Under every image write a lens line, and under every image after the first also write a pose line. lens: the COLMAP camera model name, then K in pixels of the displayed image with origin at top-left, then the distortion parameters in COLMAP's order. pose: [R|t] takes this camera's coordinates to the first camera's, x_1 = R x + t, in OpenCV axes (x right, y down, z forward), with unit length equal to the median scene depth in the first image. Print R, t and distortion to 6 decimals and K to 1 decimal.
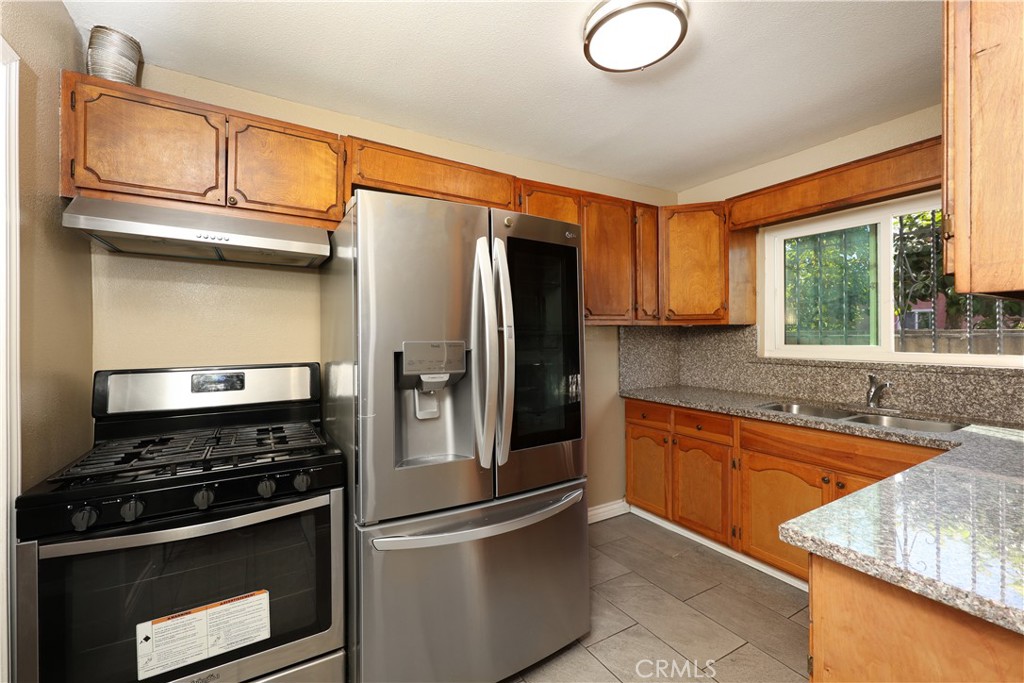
lens RADIAL K [[397.9, 0, 490.2], [0, 397.9, 341.4], [0, 0, 1]] dist [0.000433, 0.000029]
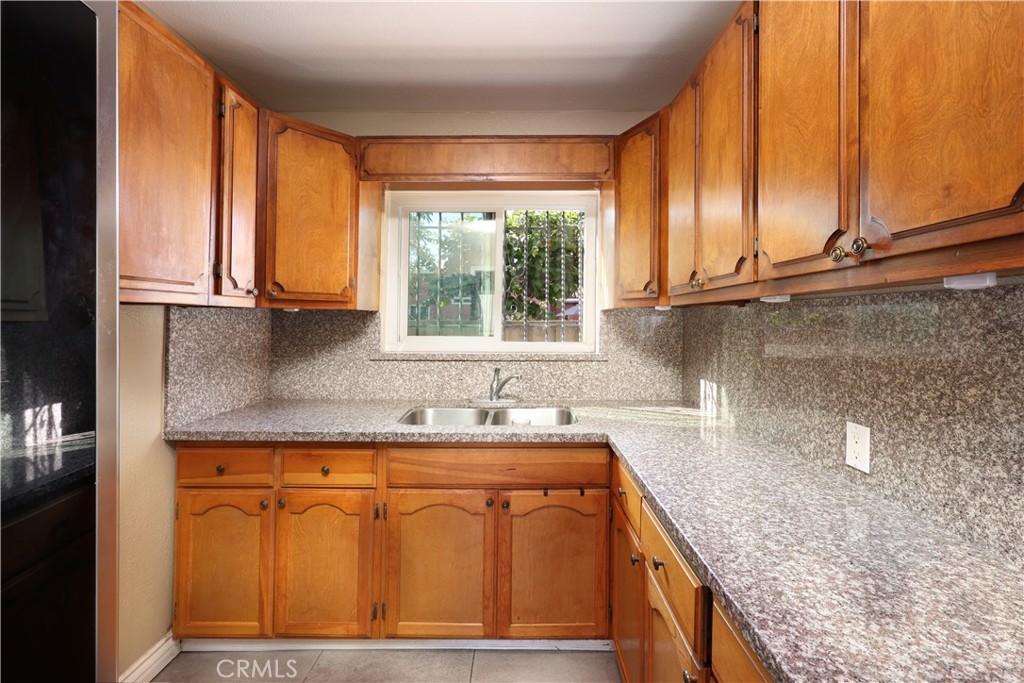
lens RADIAL K [[421.7, 0, 512.8], [0, 421.7, 308.5], [0, 0, 1]] dist [-0.015984, -0.000348]
pose [[0.488786, 0.036401, 0.871644, 0.076237], [0.009469, 0.998849, -0.047023, -0.006672], [-0.872352, 0.031238, 0.487879, 0.389393]]
